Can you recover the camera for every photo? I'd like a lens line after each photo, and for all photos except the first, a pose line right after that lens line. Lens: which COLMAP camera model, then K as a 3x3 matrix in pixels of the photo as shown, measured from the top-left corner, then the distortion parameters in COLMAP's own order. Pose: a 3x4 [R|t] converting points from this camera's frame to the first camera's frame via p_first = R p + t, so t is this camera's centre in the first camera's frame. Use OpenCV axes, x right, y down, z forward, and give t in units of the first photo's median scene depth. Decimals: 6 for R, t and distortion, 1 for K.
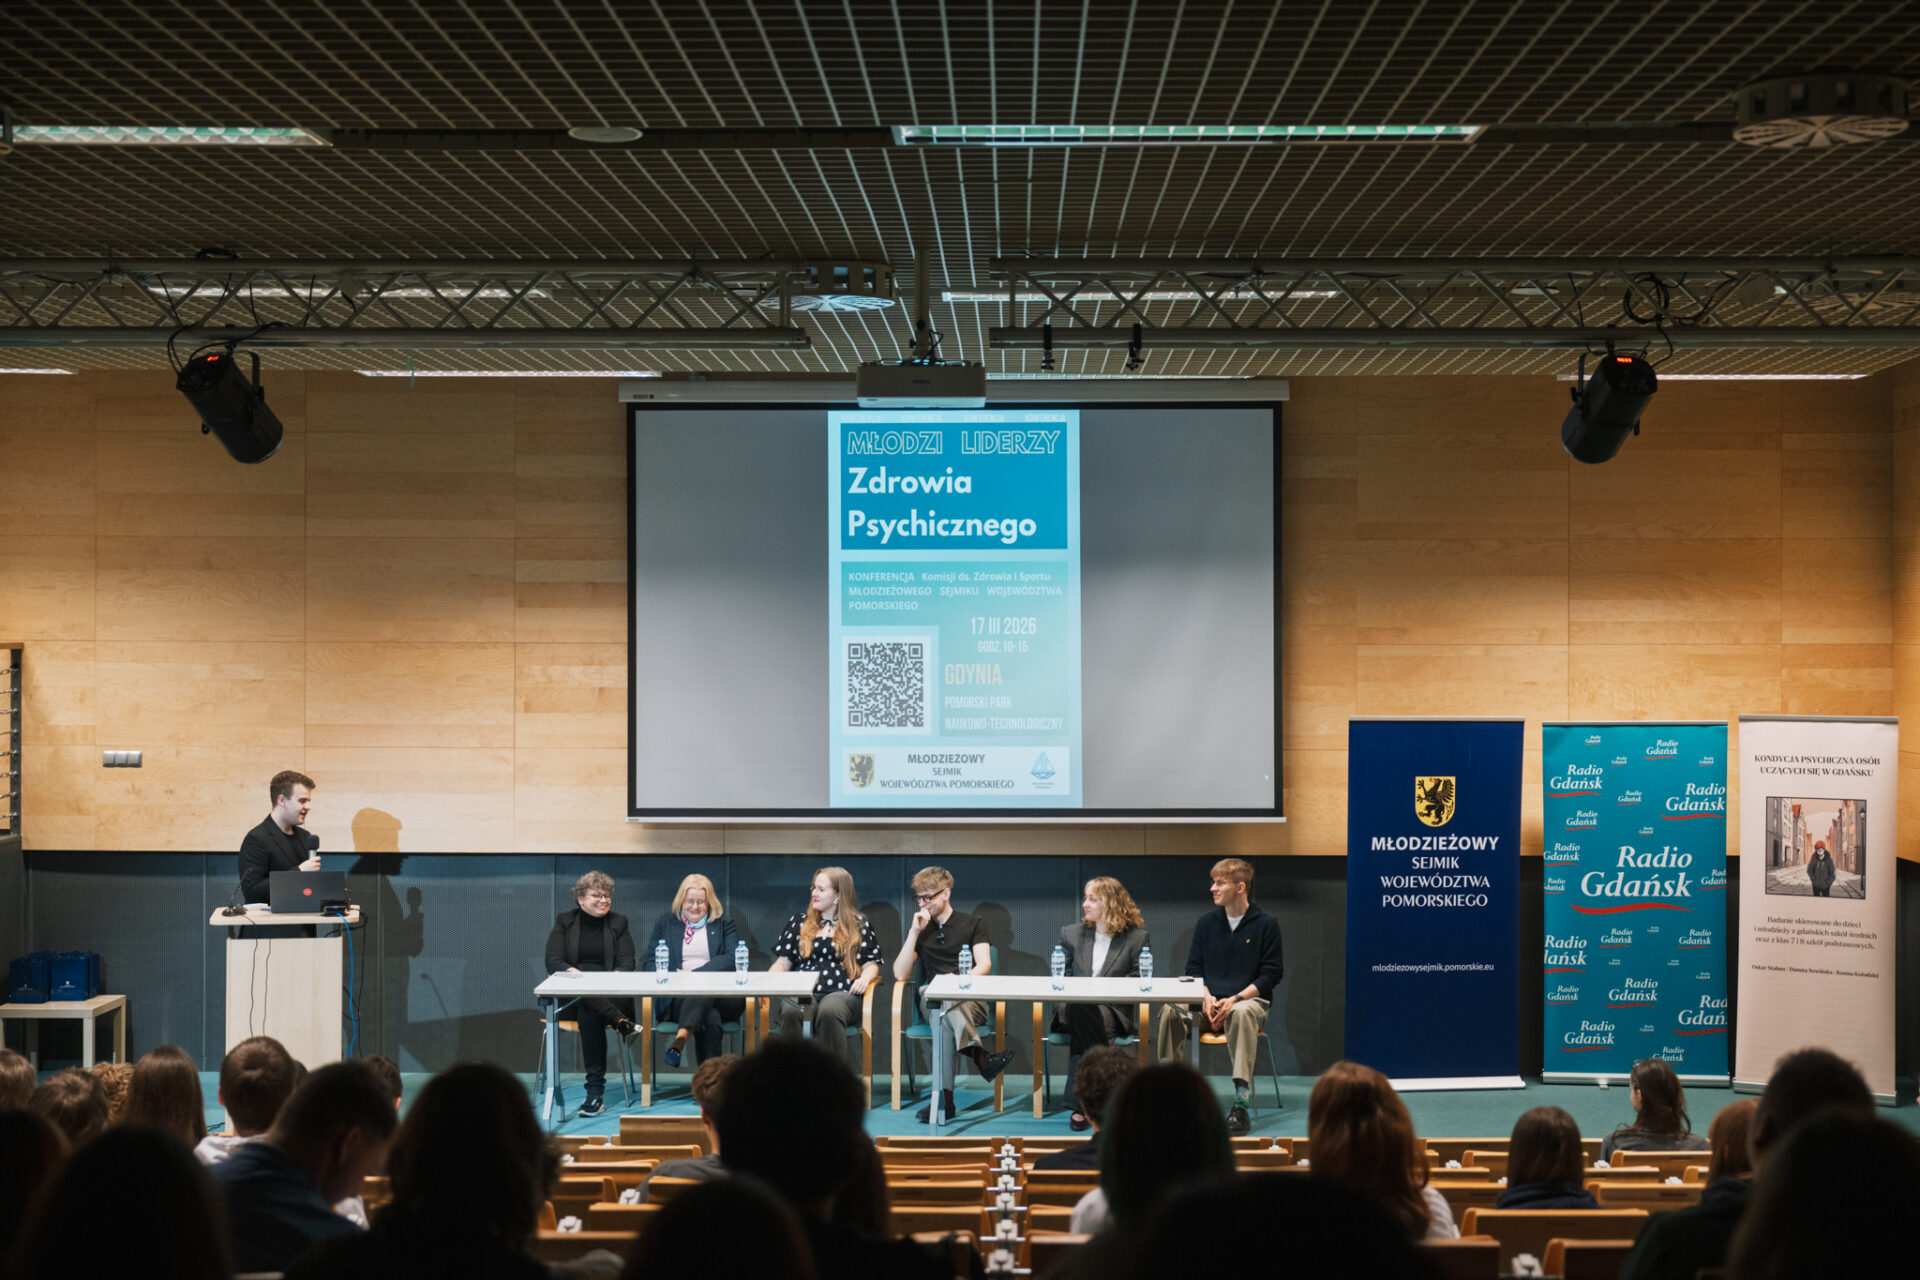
lens RADIAL K [[2788.3, 0, 942.8], [0, 2788.3, 744.8], [0, 0, 1]] dist [0.021030, 0.000000]
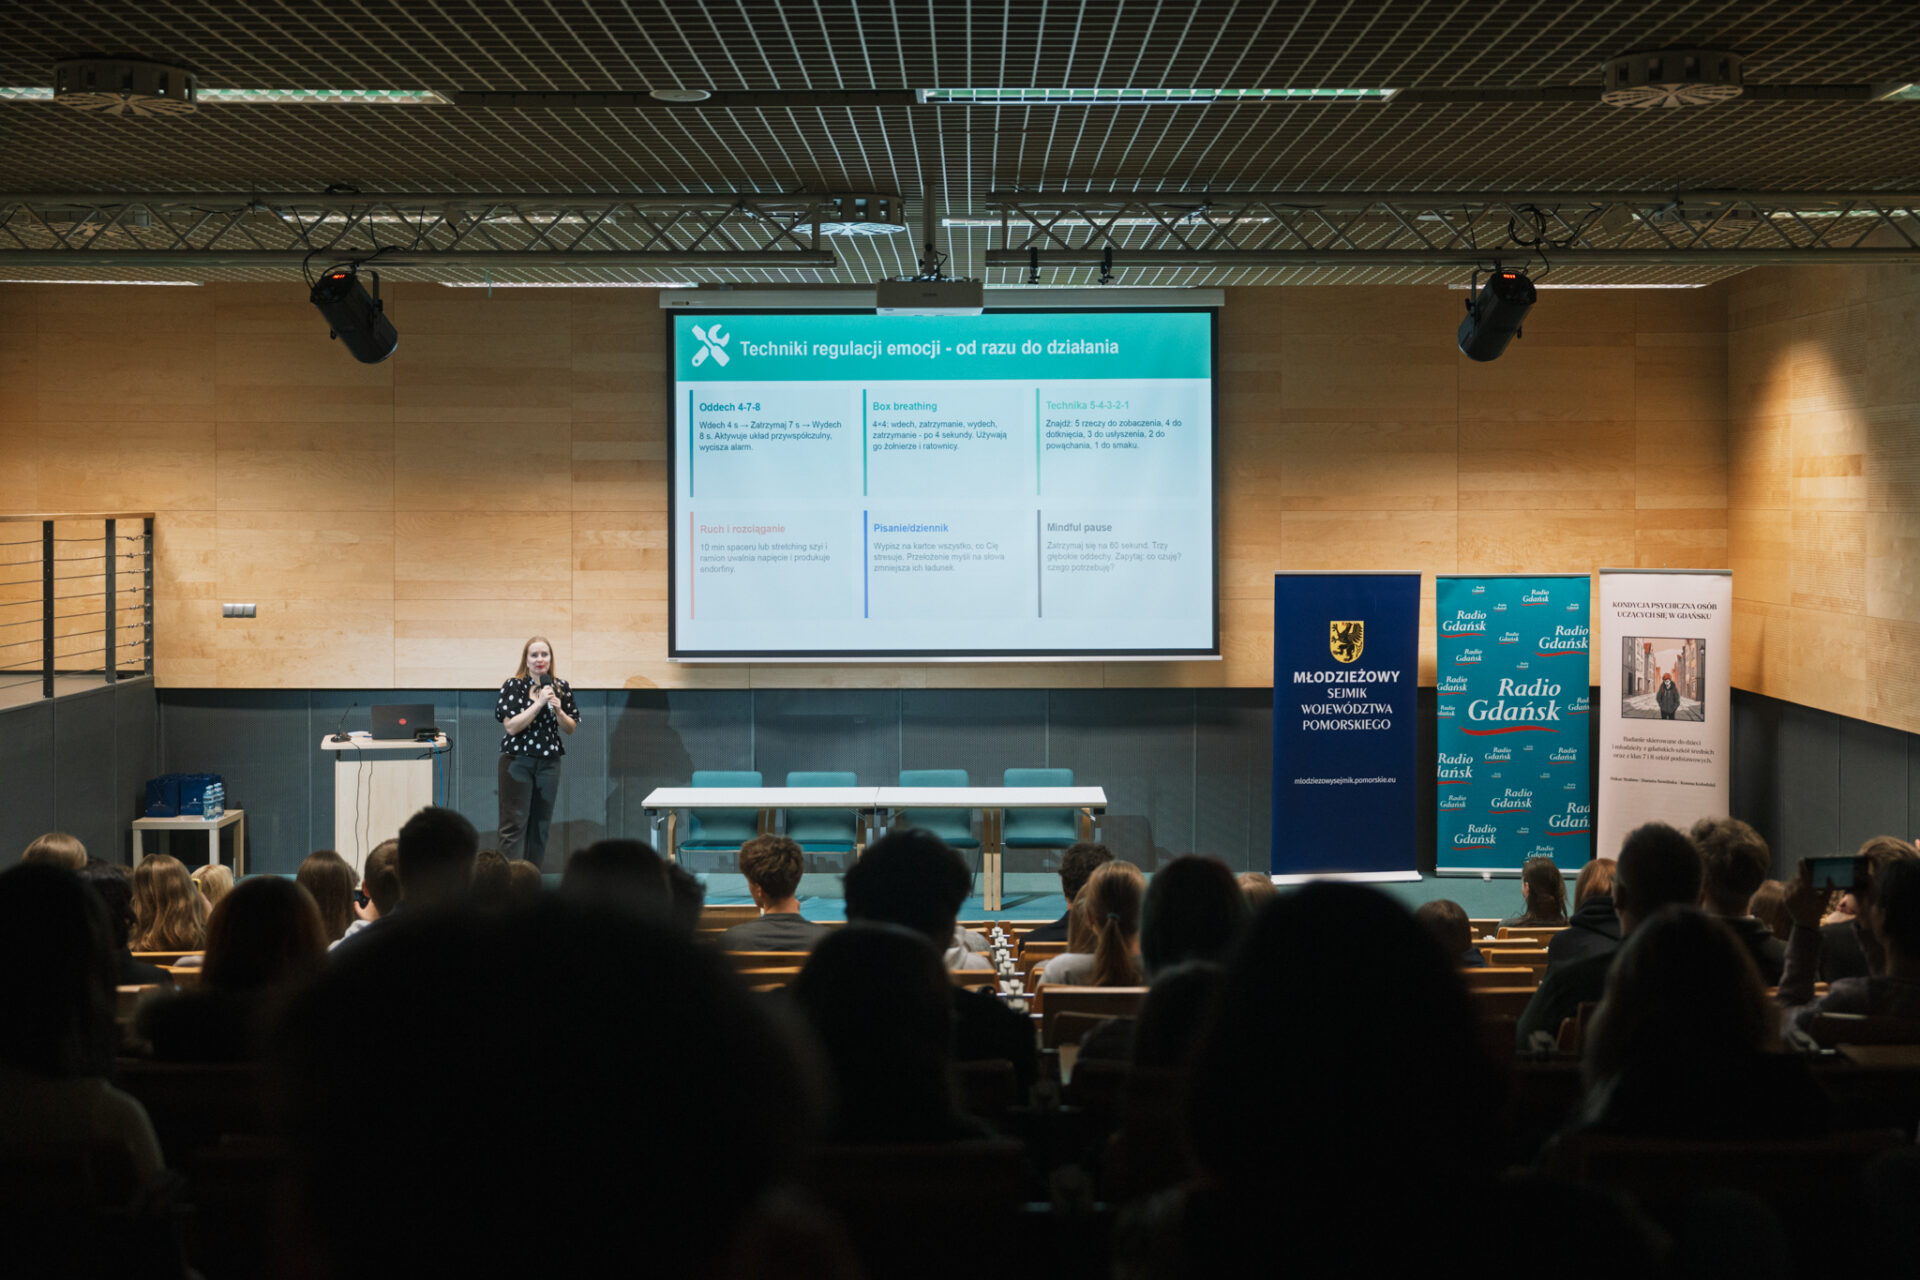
lens RADIAL K [[2384.3, 0, 960.3], [0, 2384.3, 632.7], [0, 0, 1]] dist [0.014714, 0.000000]
pose [[0.999841, -0.004135, 0.017330, -0.006549], [0.003872, 0.999877, 0.015191, 0.000249], [-0.017391, -0.015122, 0.999734, -0.017637]]
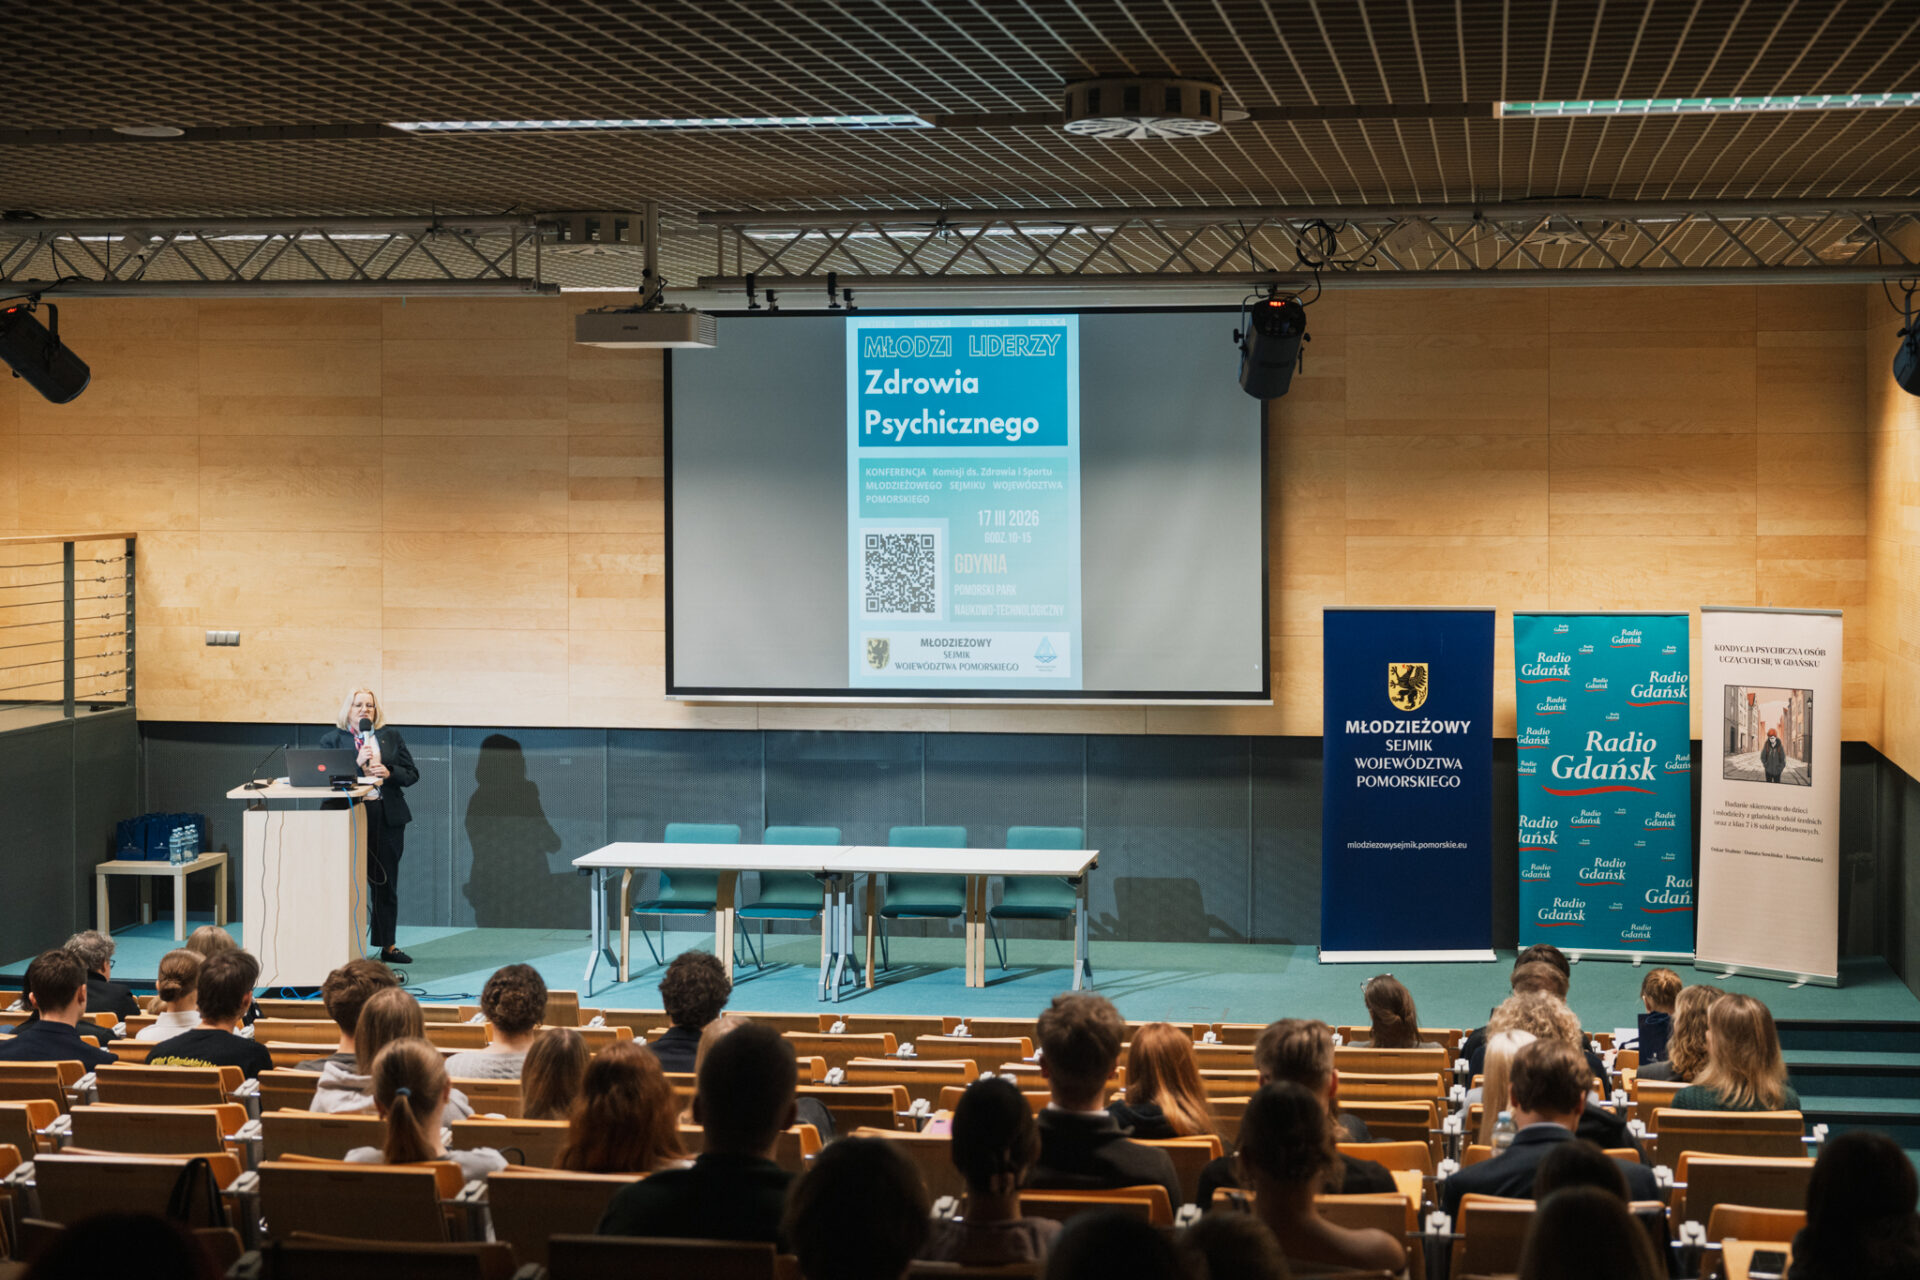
lens RADIAL K [[2644.5, 0, 972.7], [0, 2644.5, 623.1], [0, 0, 1]] dist [0.023092, 0.000000]
pose [[0.994465, 0.003471, -0.105014, 0.117131], [-0.002402, 0.999944, 0.010298, -0.013323], [0.105044, -0.009988, 0.994417, -0.004416]]
